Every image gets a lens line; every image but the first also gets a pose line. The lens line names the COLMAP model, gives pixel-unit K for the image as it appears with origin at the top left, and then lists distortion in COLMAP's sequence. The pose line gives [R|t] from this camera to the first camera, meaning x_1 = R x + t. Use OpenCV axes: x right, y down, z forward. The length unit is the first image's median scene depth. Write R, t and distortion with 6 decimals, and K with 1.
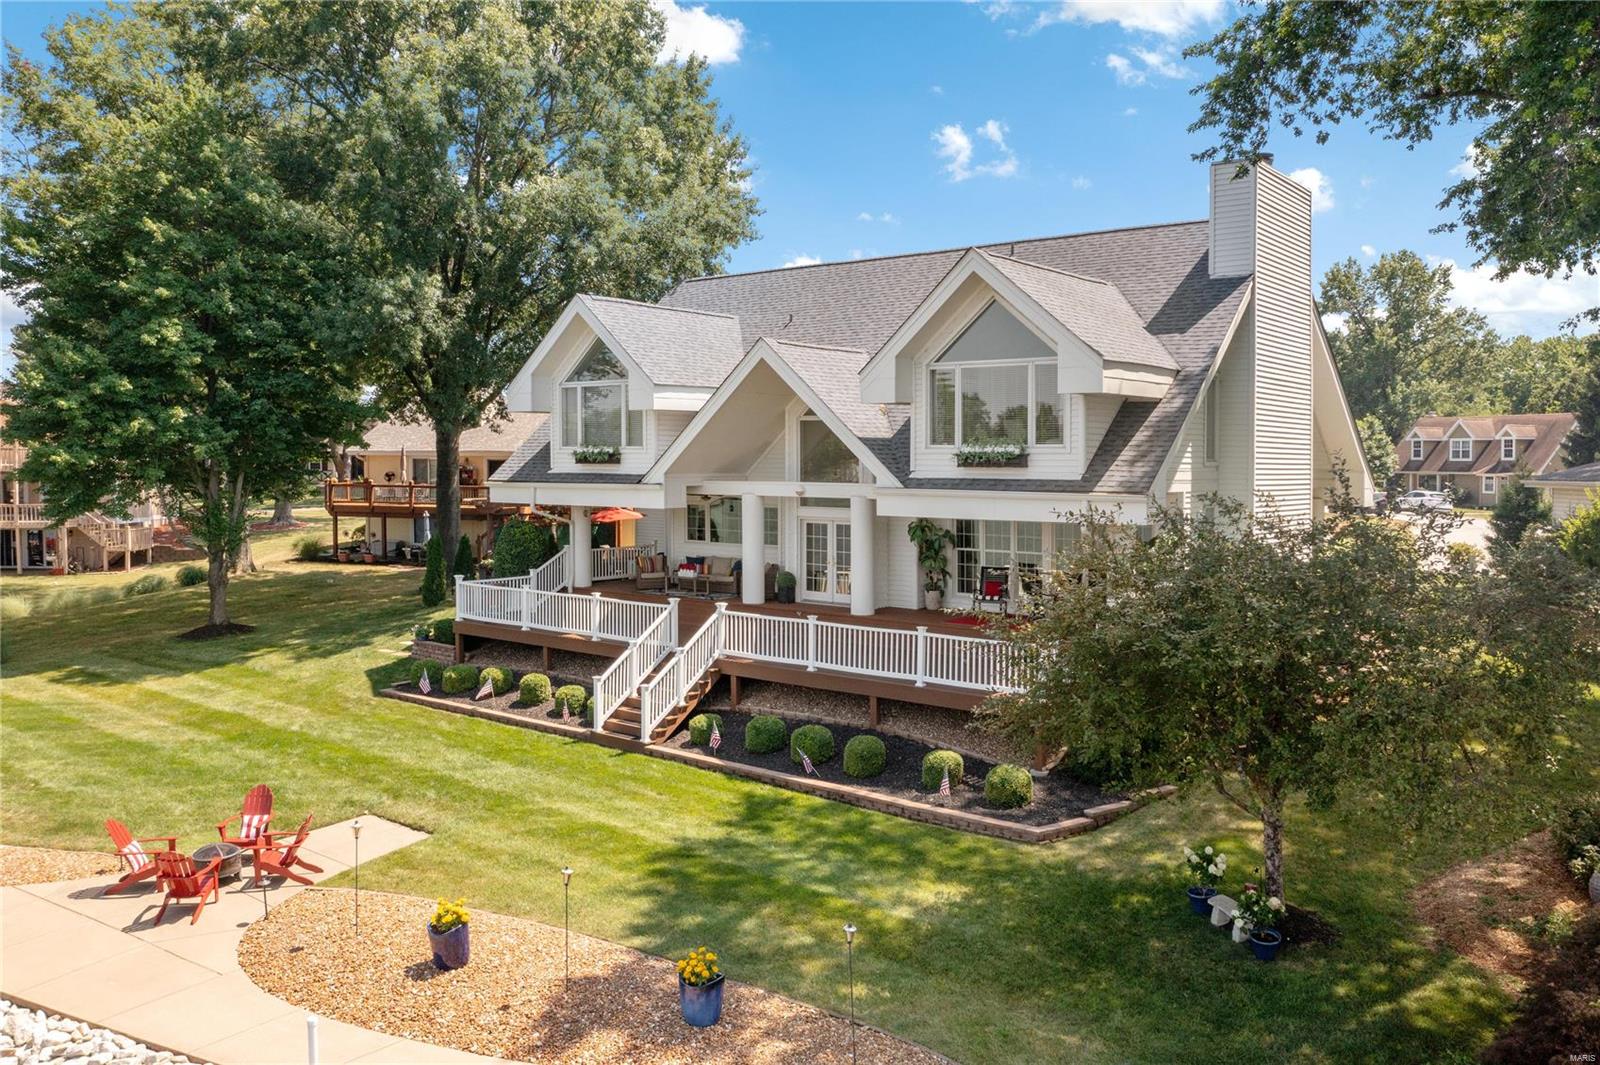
lens RADIAL K [[1252.0, 0, 799.8], [0, 1252.0, 505.3], [0, 0, 1]] dist [0.003989, -0.001299]
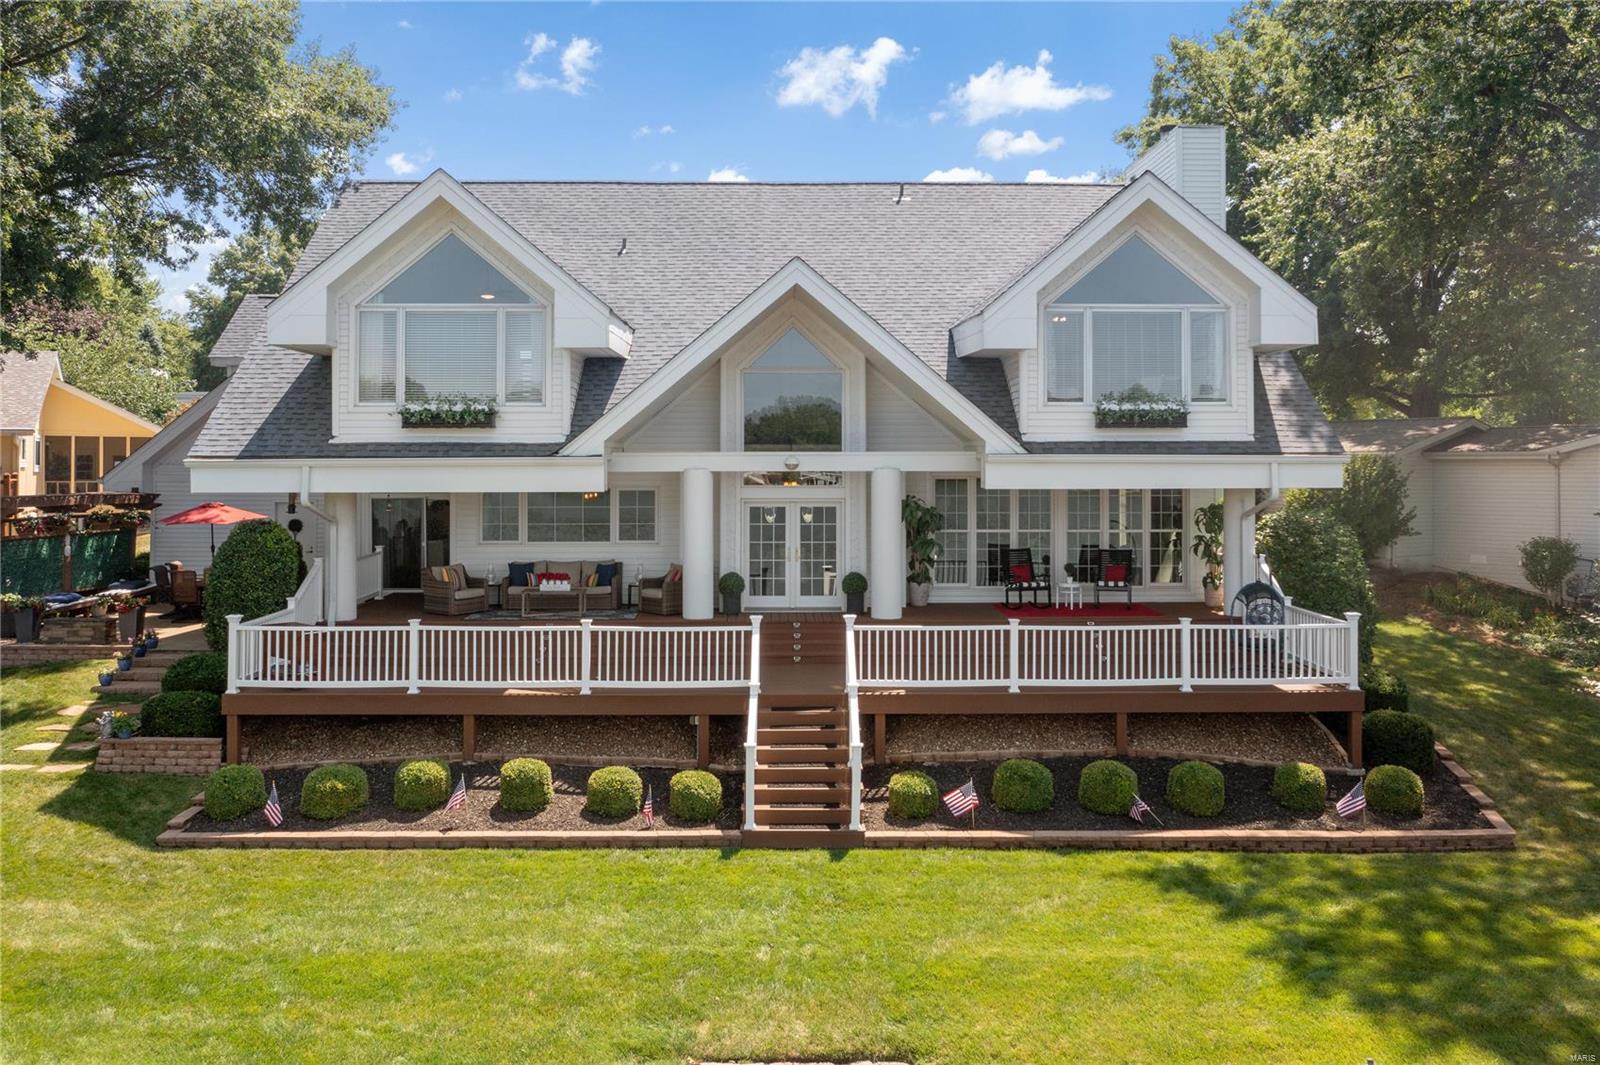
lens RADIAL K [[1252.0, 0, 799.8], [0, 1252.0, 505.3], [0, 0, 1]] dist [0.003989, -0.001299]
pose [[0.764224, -0.047535, 0.643196, -0.510494], [0.026045, 0.998741, 0.042866, -0.018060], [-0.644424, -0.016008, 0.764500, 0.428813]]
